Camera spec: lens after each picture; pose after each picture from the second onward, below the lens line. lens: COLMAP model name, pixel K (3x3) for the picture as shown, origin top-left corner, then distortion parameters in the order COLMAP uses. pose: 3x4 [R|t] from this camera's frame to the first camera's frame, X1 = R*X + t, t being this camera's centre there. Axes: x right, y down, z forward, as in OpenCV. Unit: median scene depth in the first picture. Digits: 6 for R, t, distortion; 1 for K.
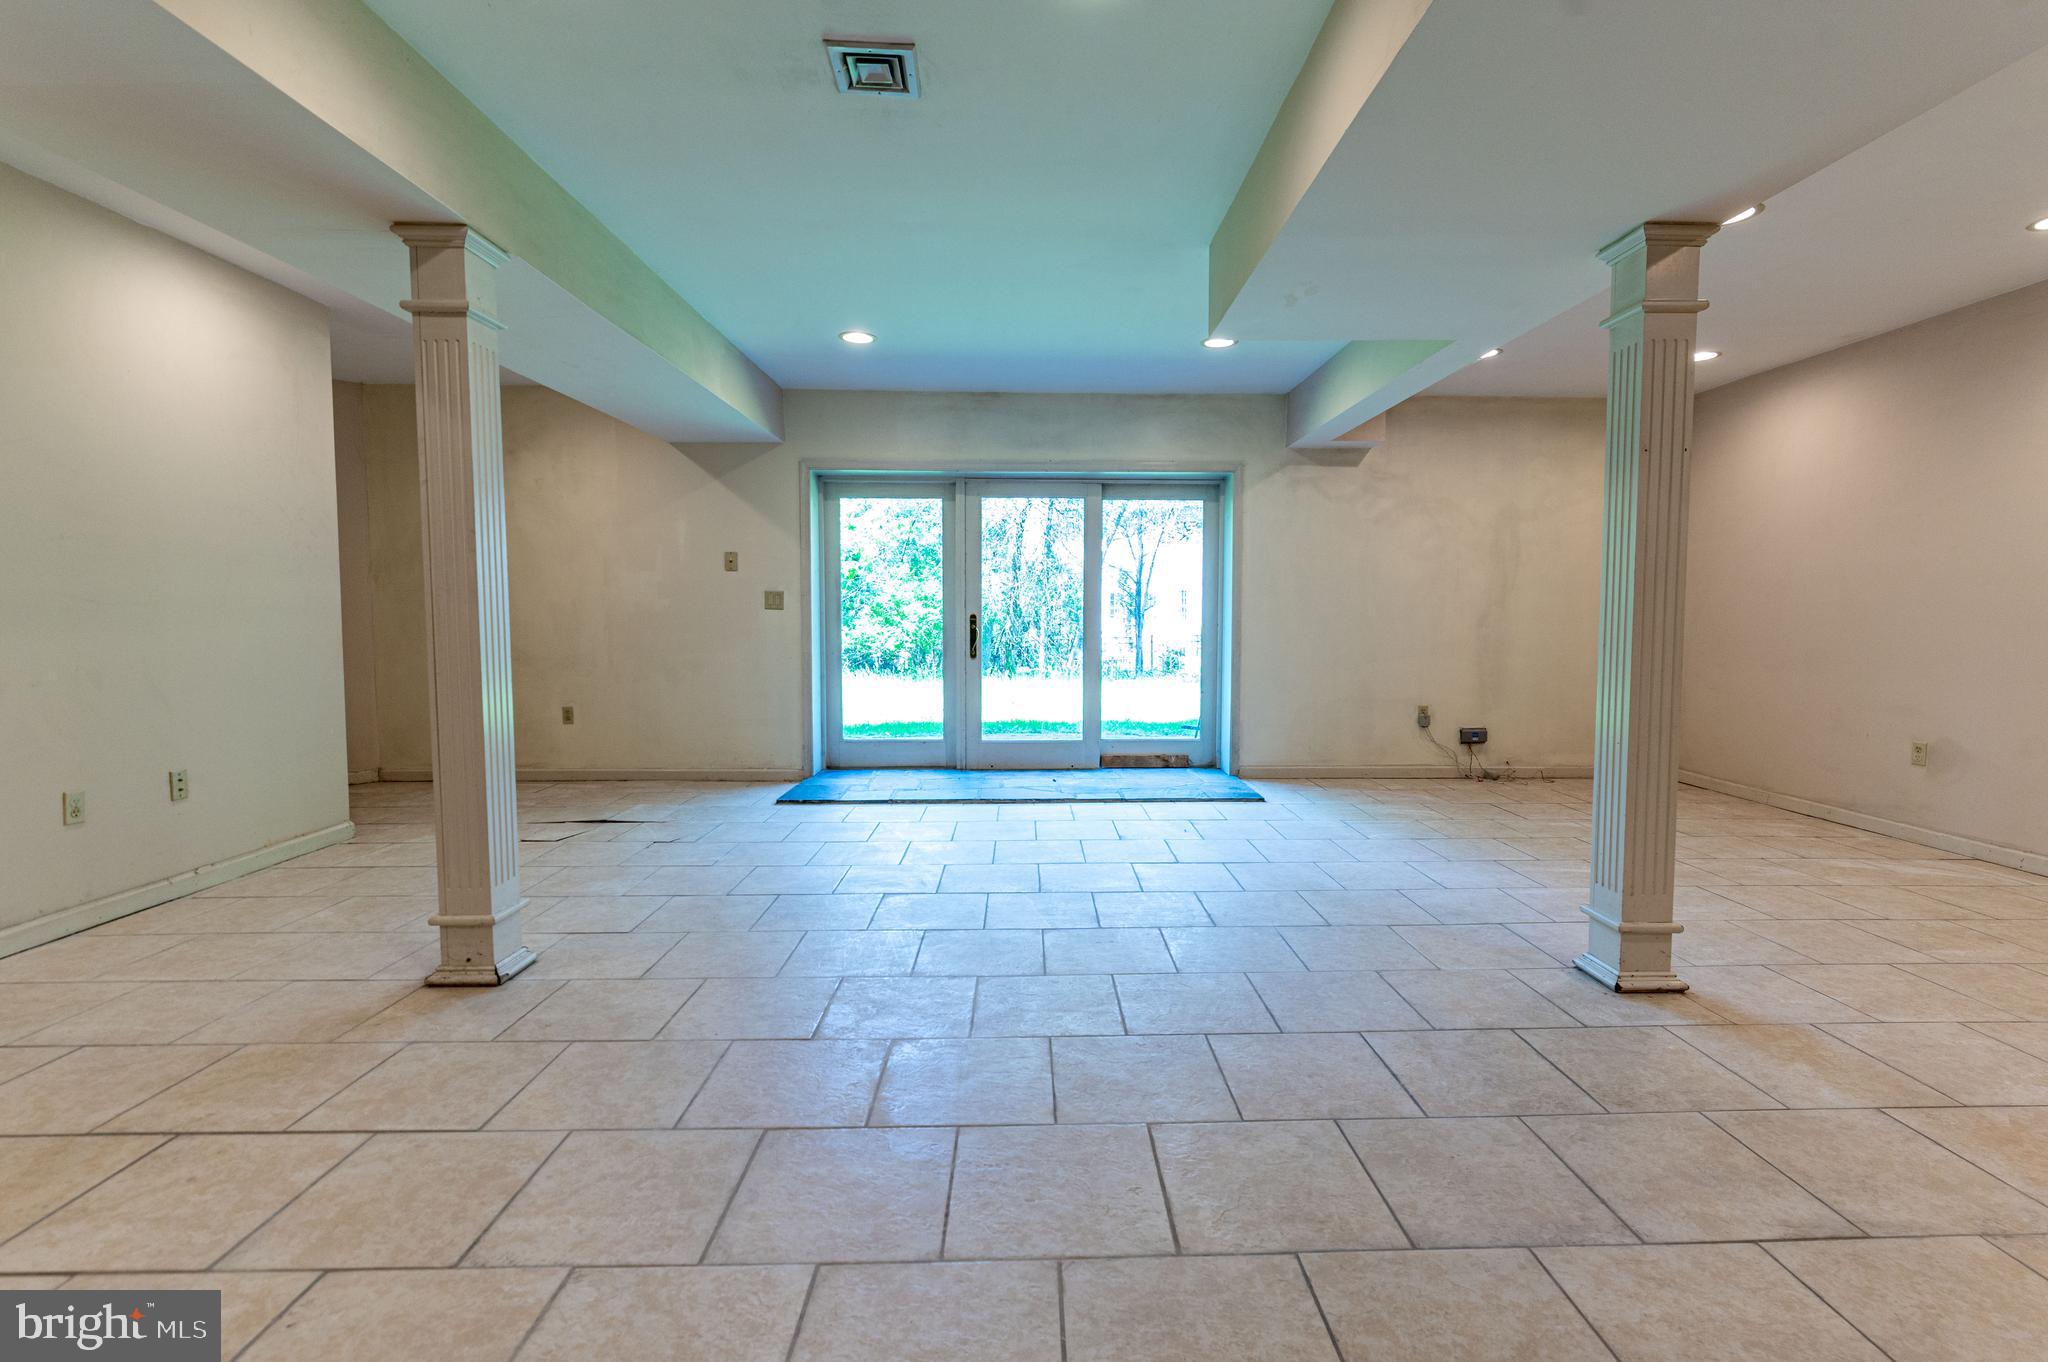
lens RADIAL K [[929.5, 0, 1033.1], [0, 929.5, 672.2], [0, 0, 1]] dist [-0.000384, -0.000052]
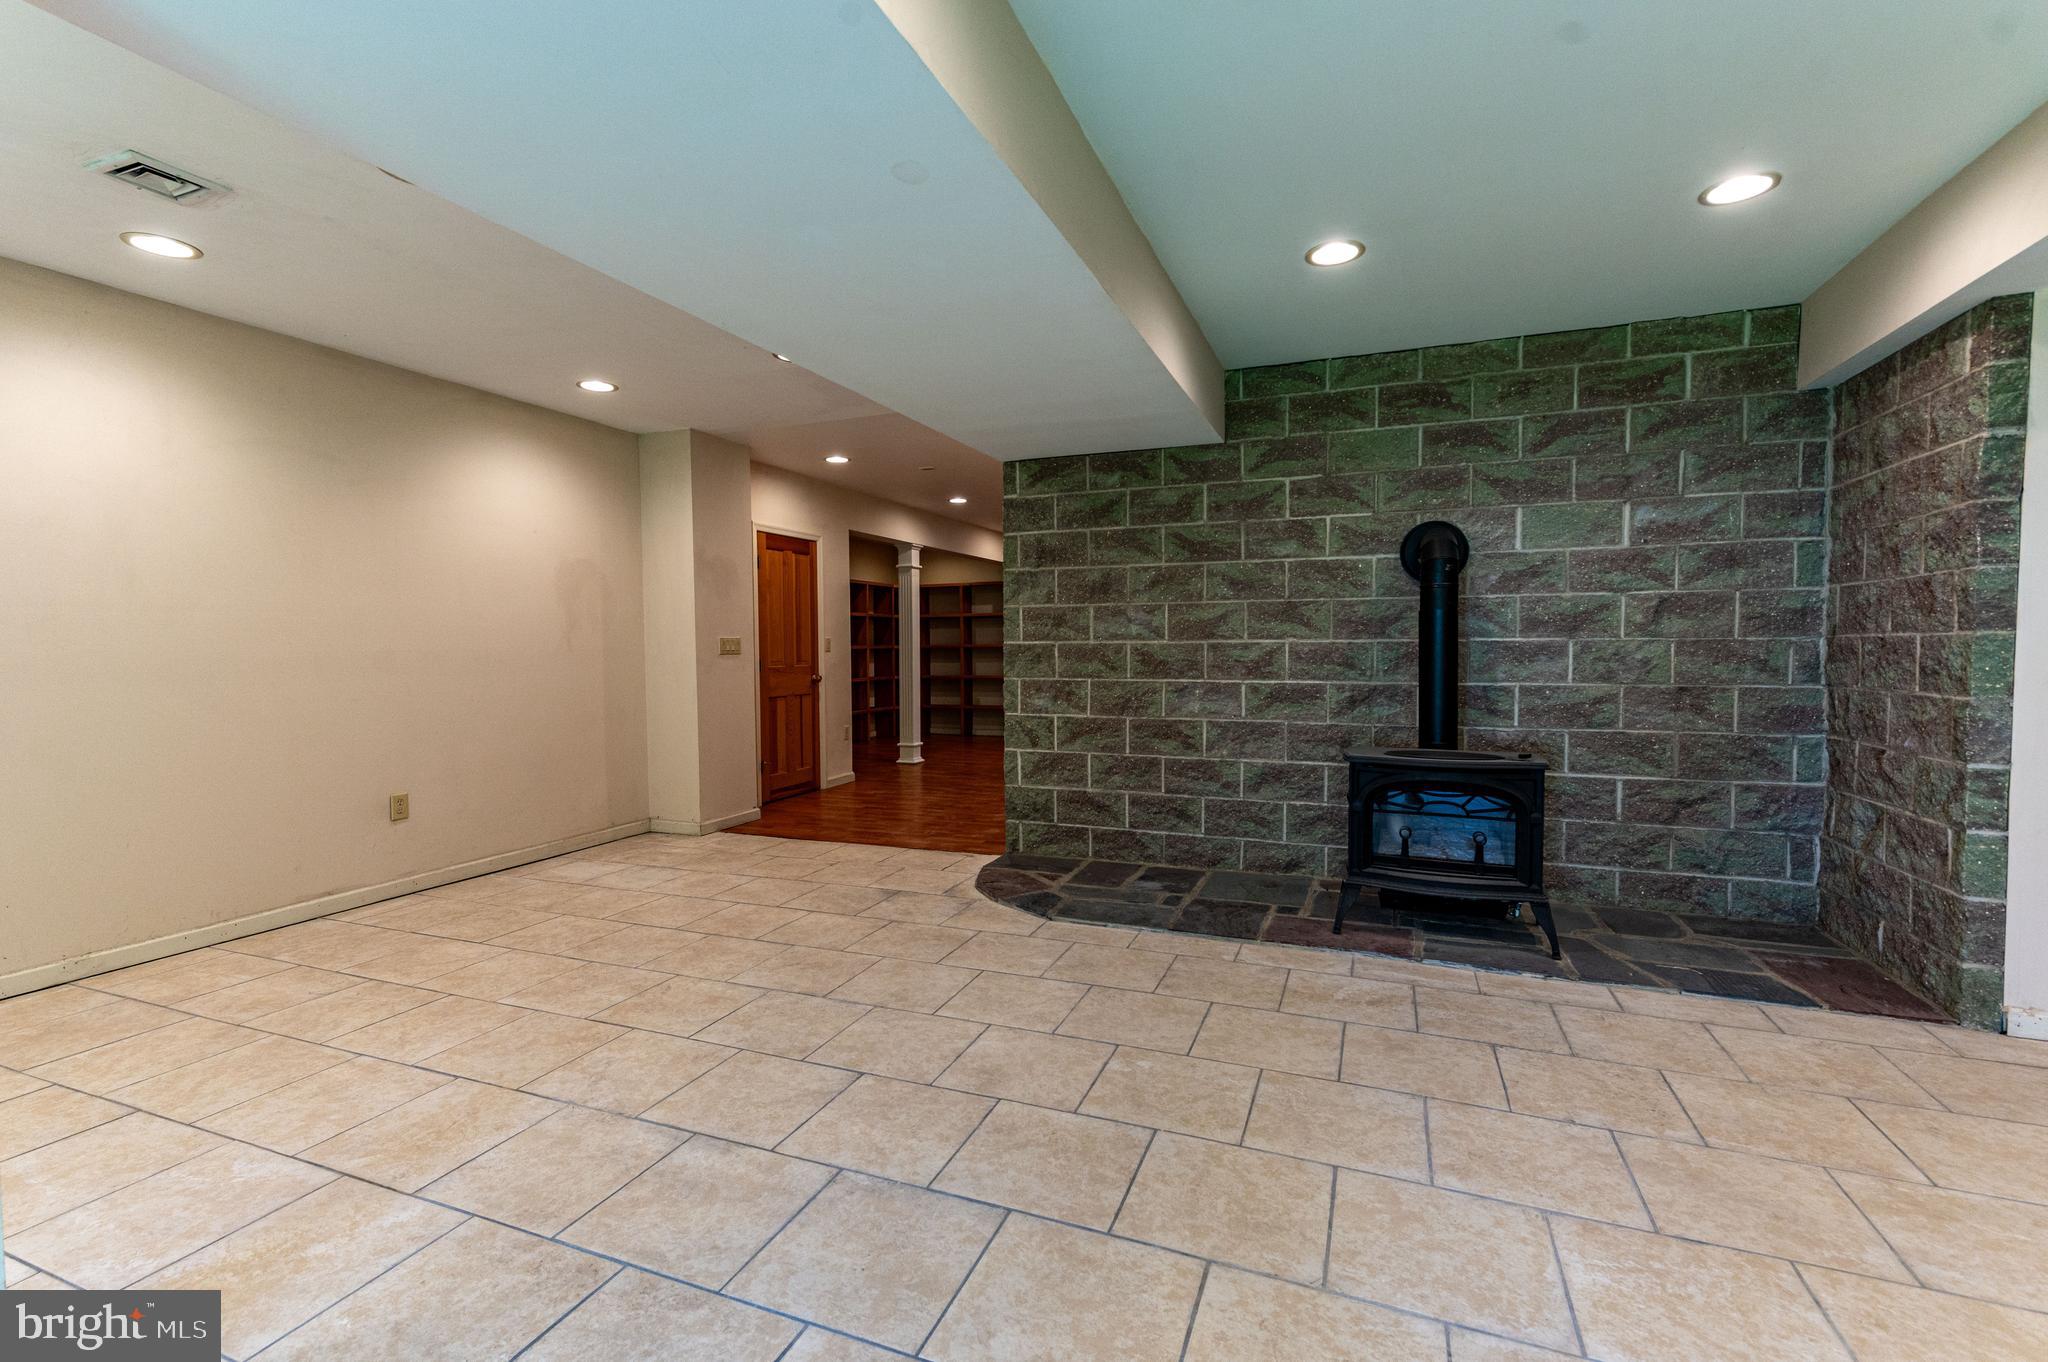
lens RADIAL K [[882.4, 0, 1024.0], [0, 882.4, 681.0], [0, 0, 1]] dist [0.000489, 0.000091]
pose [[-0.921635, -0.013339, 0.387829, -0.030918], [0.026784, 0.994839, 0.097867, -0.140009], [-0.387133, 0.100585, -0.916521, 1.598894]]
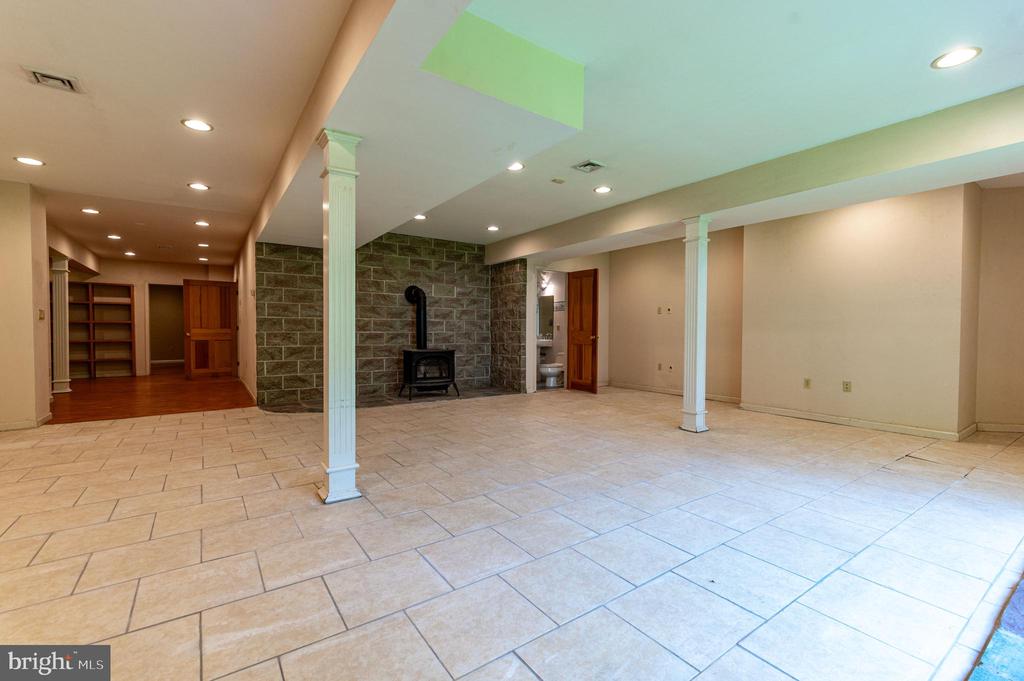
lens RADIAL K [[441.2, 0, 512.0], [0, 441.2, 340.5], [0, 0, 1]] dist [0.000489, 0.000091]
pose [[-0.838693, 0.007010, -0.544559, 1.191298], [-0.039076, 0.996565, 0.073011, -0.131909], [0.543200, 0.082513, -0.835539, 2.792589]]
